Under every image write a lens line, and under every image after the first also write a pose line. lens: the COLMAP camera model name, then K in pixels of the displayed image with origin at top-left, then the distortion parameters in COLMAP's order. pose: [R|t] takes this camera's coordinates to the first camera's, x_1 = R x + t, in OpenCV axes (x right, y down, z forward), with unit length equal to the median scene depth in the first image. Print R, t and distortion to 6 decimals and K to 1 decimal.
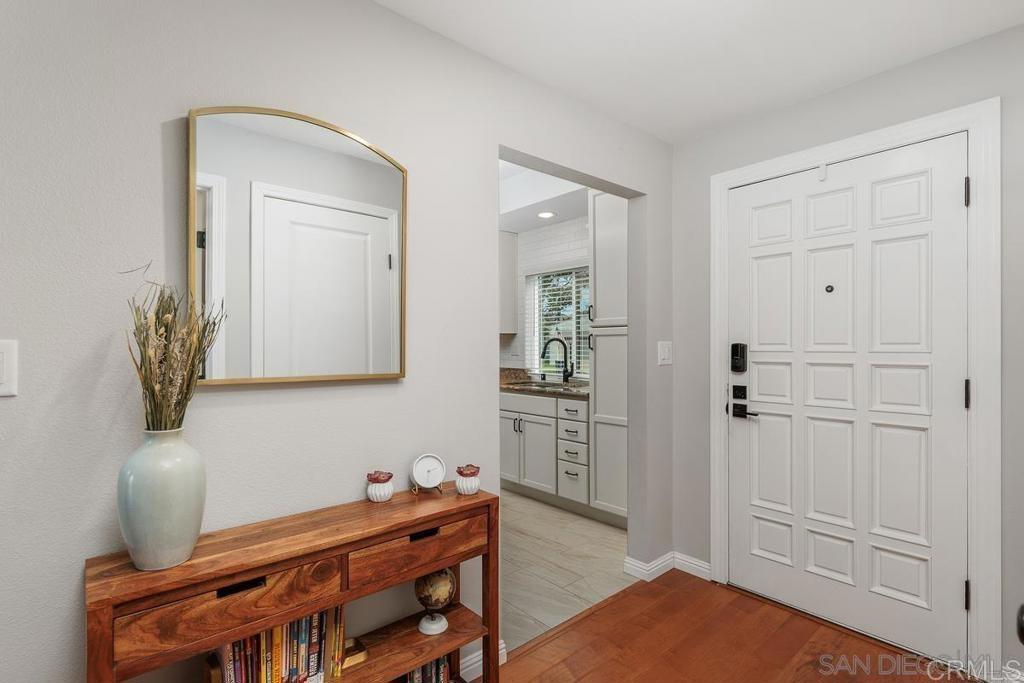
lens RADIAL K [[496.1, 0, 509.6], [0, 496.1, 344.8], [0, 0, 1]] dist [-0.000138, 0.000036]
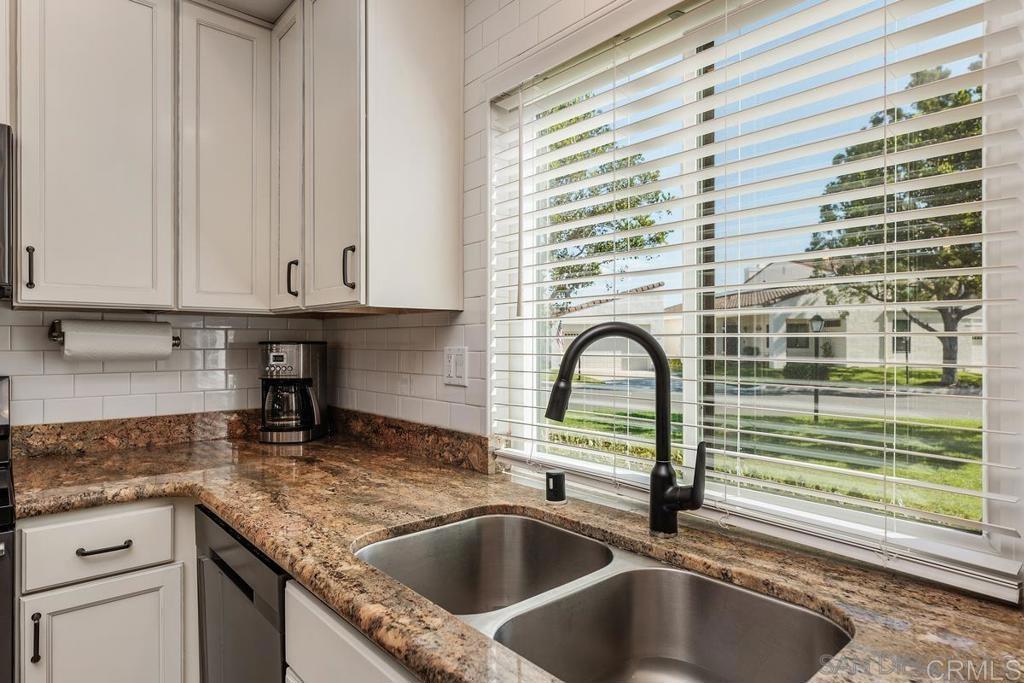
lens RADIAL K [[582.4, 0, 512.0], [0, 582.4, 341.5], [0, 0, 1]] dist [-0.002753, -0.000007]
pose [[0.999938, 0.000094, 0.011104, 0.045292], [-0.000104, 1.000000, 0.000891, -0.005200], [-0.011104, -0.000892, 0.999938, 0.738984]]
